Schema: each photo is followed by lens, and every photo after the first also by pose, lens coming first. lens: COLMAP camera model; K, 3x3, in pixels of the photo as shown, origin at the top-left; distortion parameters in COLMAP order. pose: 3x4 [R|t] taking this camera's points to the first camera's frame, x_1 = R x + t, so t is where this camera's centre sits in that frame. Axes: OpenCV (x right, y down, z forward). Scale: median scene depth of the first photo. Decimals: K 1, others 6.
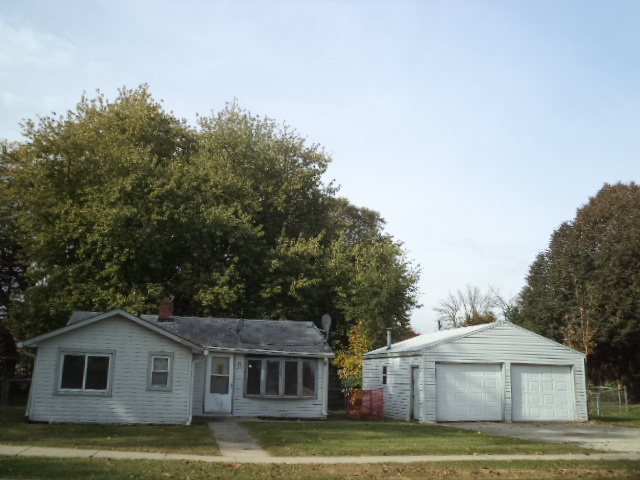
lens RADIAL K [[583.9, 0, 320.1], [0, 583.9, 237.5], [0, 0, 1]] dist [-0.013250, 0.014155]
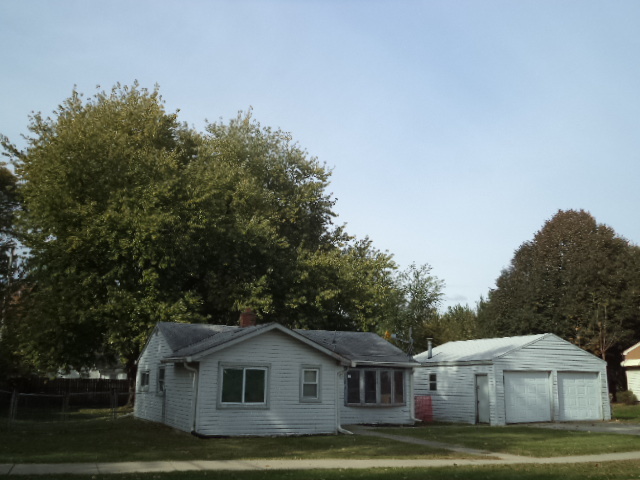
lens RADIAL K [[583.9, 0, 319.9], [0, 583.9, 242.7], [0, 0, 1]] dist [-0.013250, 0.014155]
pose [[0.975184, 0.037257, 0.218239, -0.296612], [-0.037594, 0.999290, -0.002609, -0.010830], [-0.218181, -0.005660, 0.975892, -0.007601]]
